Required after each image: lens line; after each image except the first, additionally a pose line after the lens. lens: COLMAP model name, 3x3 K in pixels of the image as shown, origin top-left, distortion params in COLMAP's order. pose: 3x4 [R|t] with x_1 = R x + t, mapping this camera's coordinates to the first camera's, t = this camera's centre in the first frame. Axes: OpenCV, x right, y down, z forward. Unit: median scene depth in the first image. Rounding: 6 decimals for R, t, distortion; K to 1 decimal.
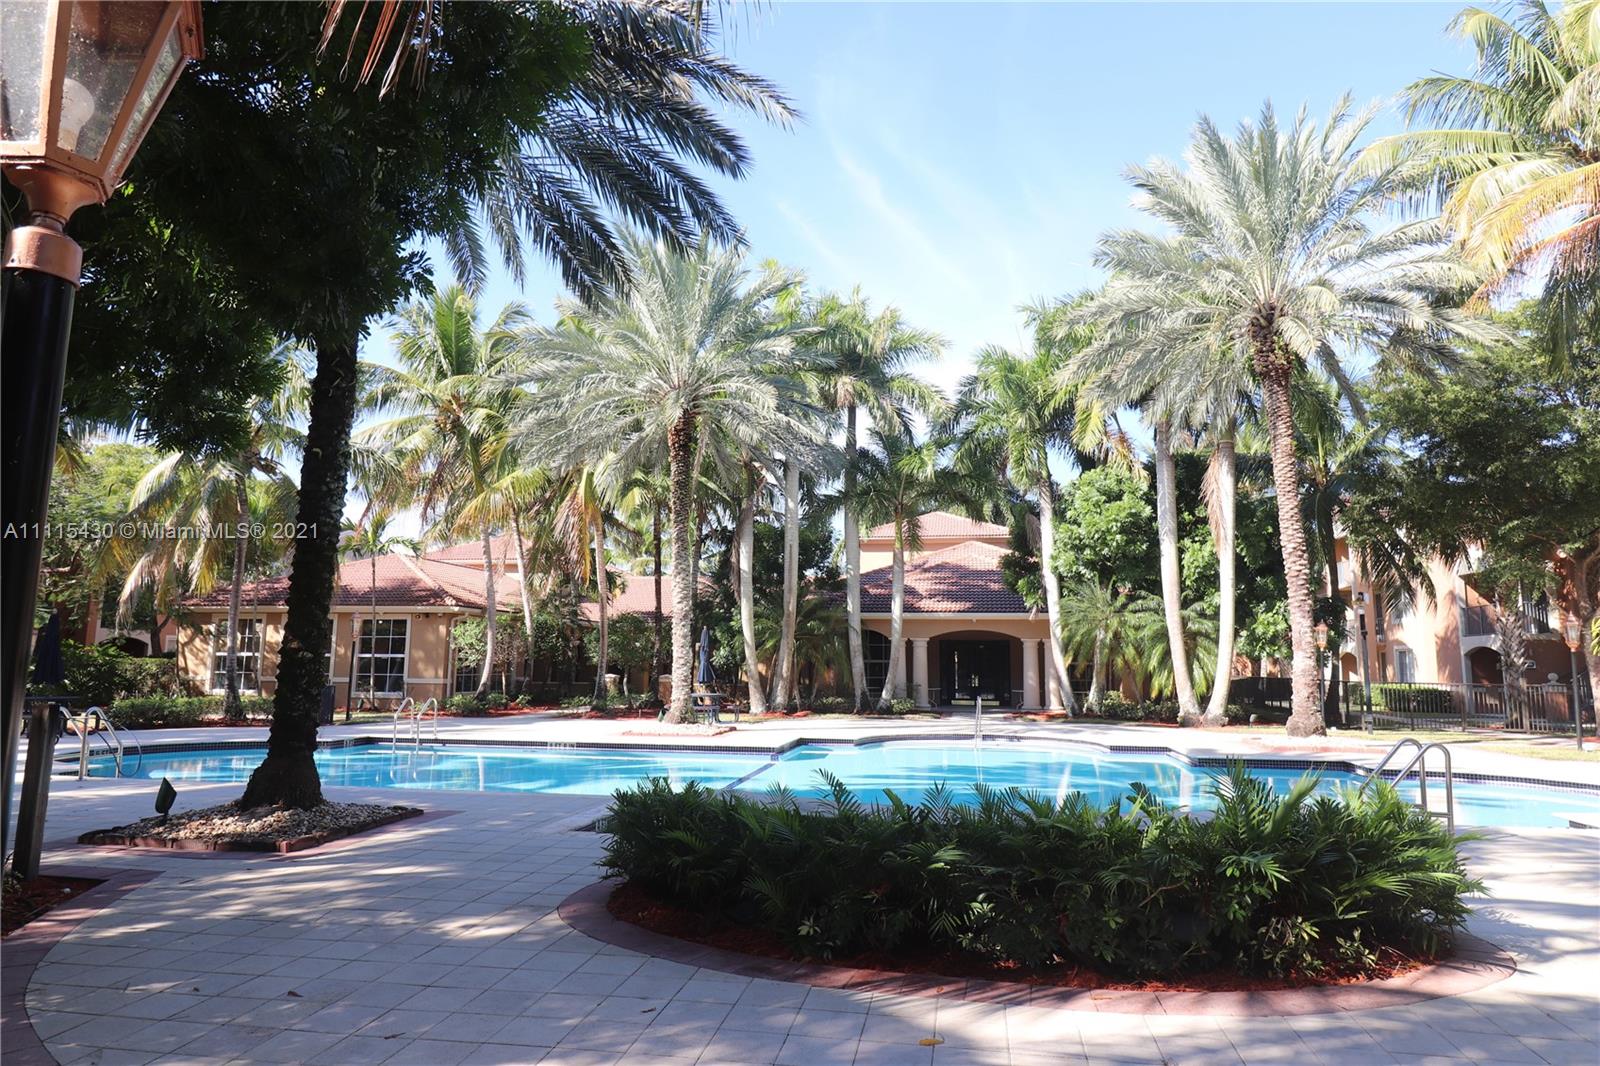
lens RADIAL K [[989.1, 0, 800.0], [0, 989.1, 533.0], [0, 0, 1]] dist [0.002925, -0.000996]
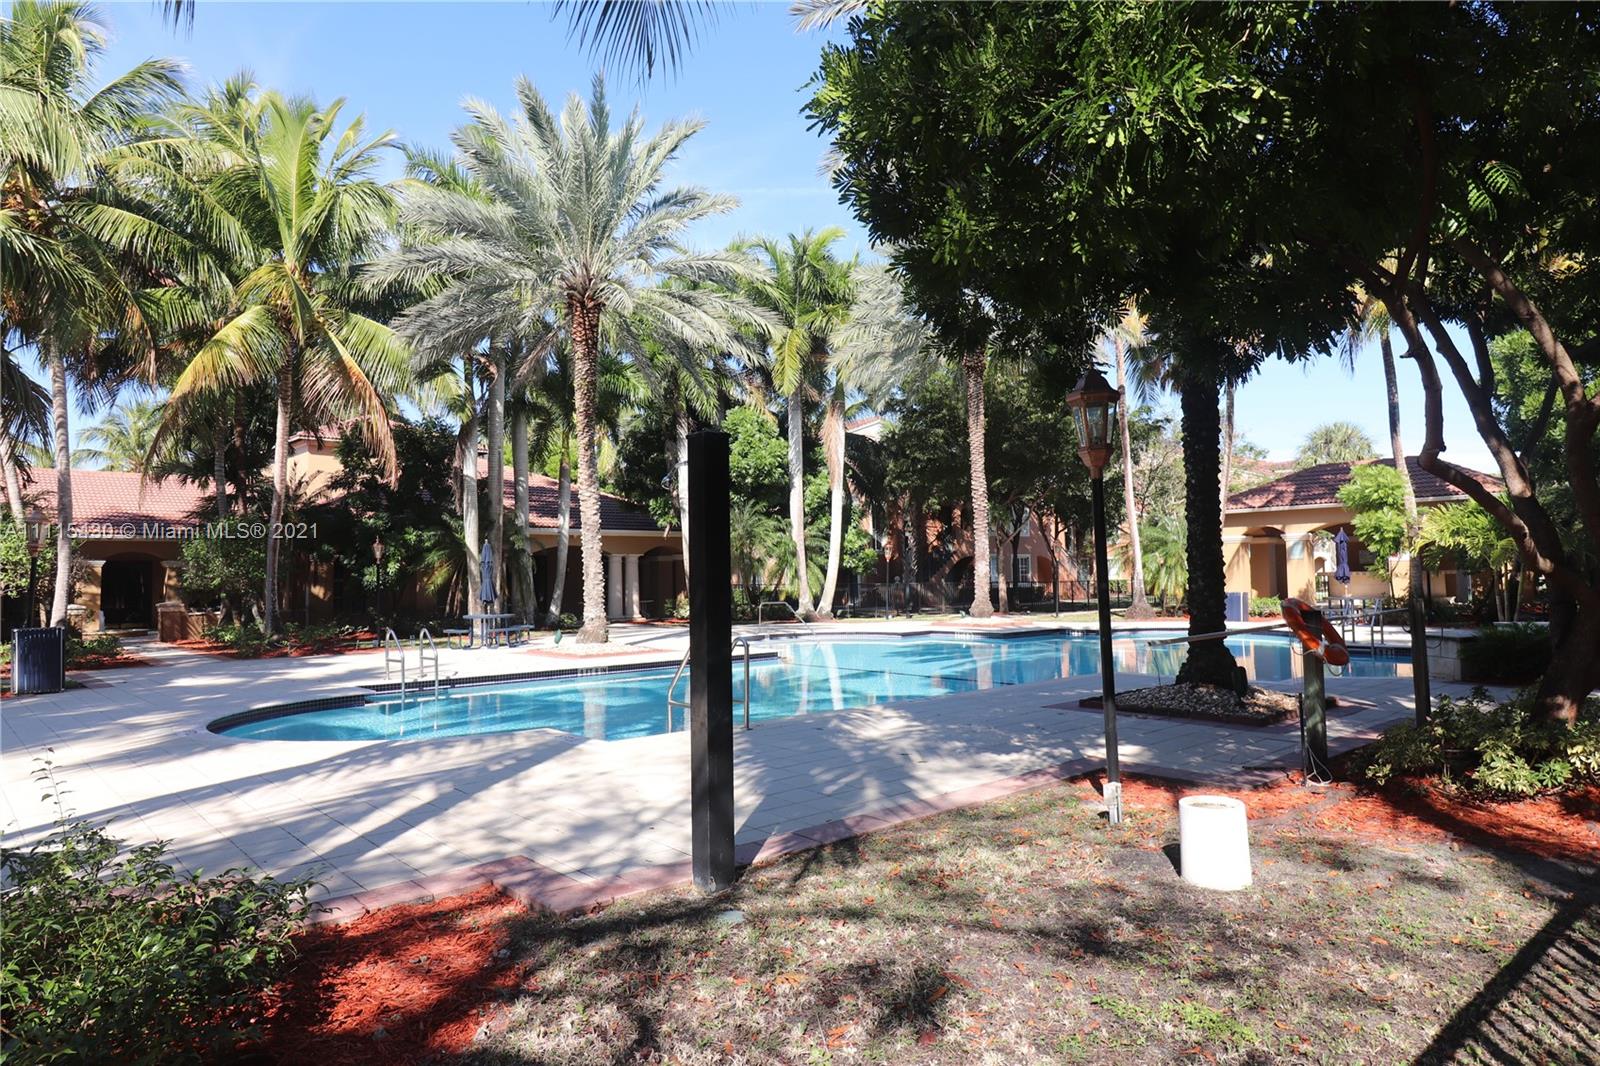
lens RADIAL K [[989.1, 0, 800.0], [0, 989.1, 533.0], [0, 0, 1]] dist [0.002925, -0.000996]
pose [[0.649575, 0.009859, 0.760234, -0.578006], [-0.073518, 0.996045, 0.049900, 0.017843], [-0.756735, -0.088305, 0.647731, 0.183399]]
